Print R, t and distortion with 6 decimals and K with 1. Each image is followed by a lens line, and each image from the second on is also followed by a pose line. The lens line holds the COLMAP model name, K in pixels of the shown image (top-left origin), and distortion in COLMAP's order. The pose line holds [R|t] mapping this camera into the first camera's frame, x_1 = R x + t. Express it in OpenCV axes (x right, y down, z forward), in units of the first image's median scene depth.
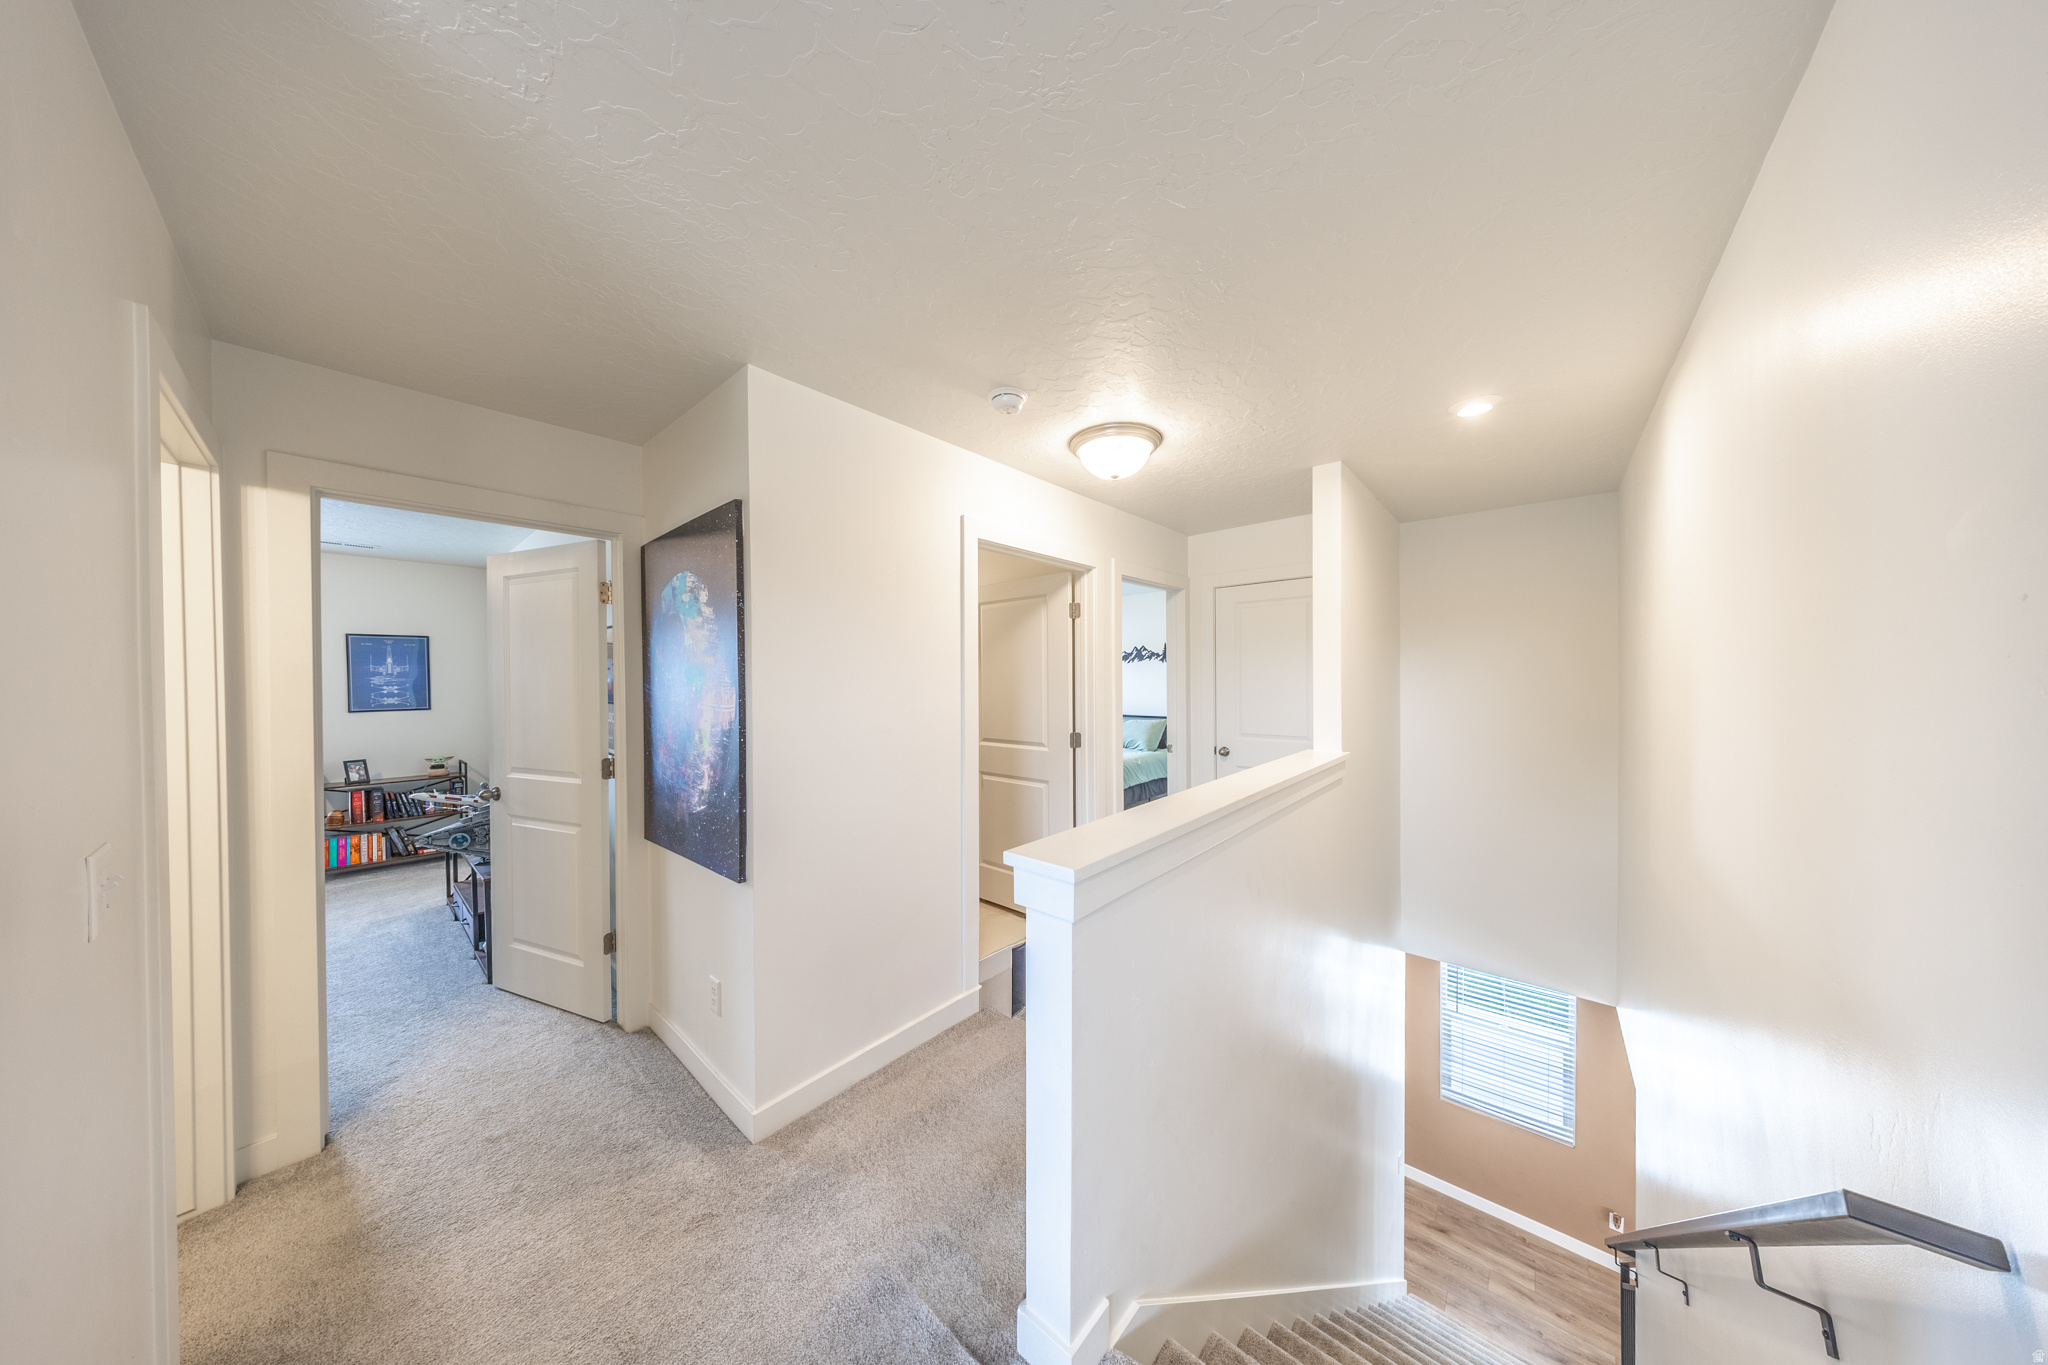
lens RADIAL K [[595.8, 0, 1021.9], [0, 595.8, 687.5], [0, 0, 1]] dist [-0.002858, 0.000203]
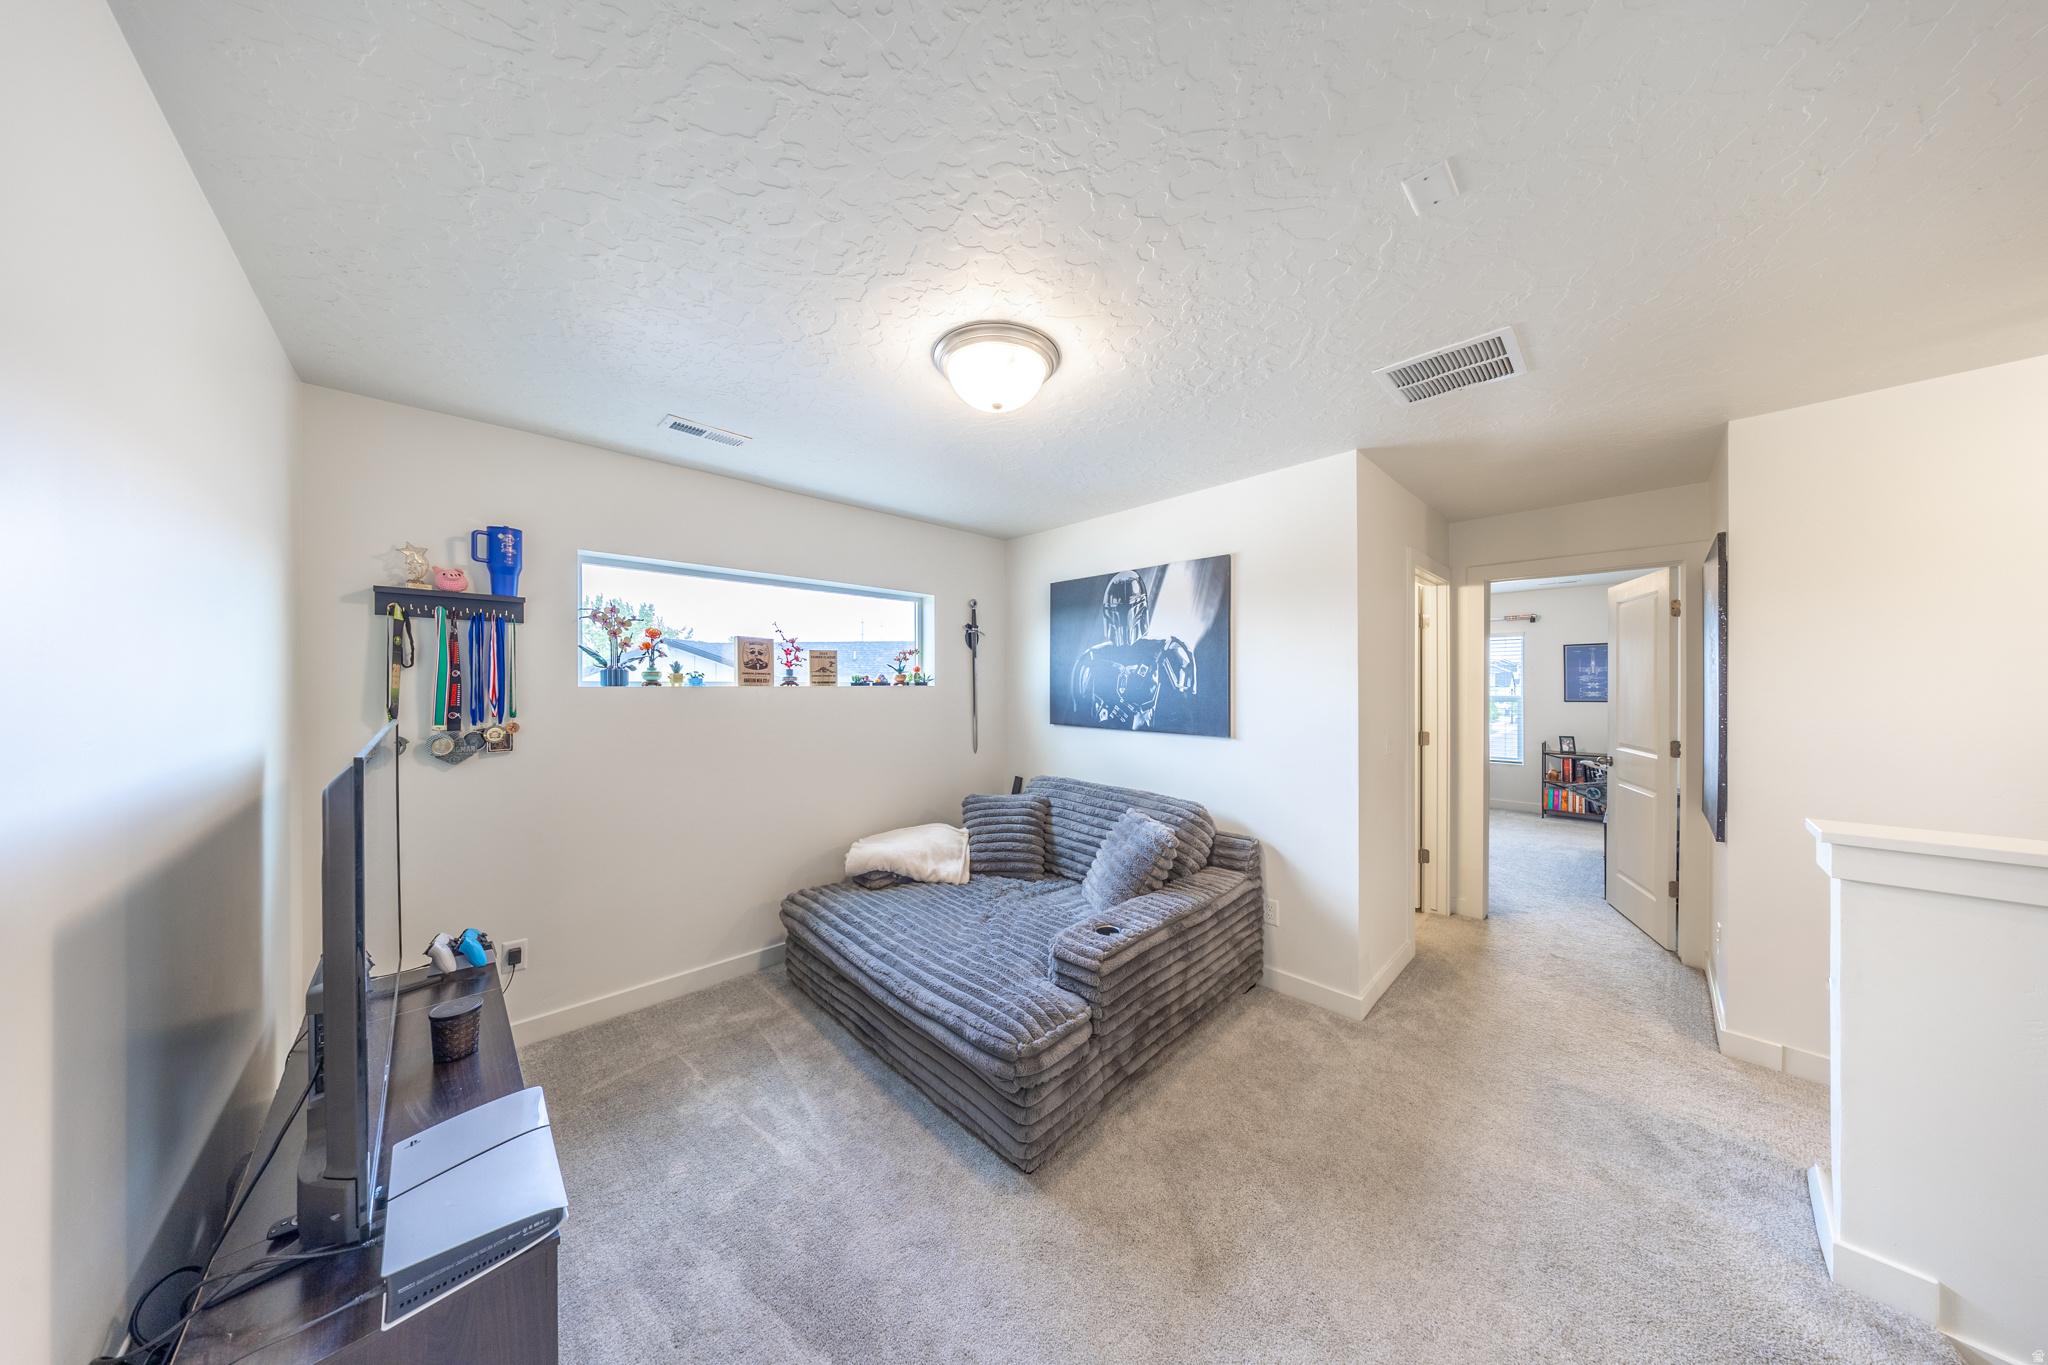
lens RADIAL K [[595.8, 0, 1026.4], [0, 595.8, 681.1], [0, 0, 1]] dist [-0.002858, 0.000203]
pose [[-0.083923, 0.001844, -0.996471, 0.604161], [-0.007987, 0.999965, 0.002524, 0.001171], [0.996440, 0.008171, -0.083906, -0.230372]]
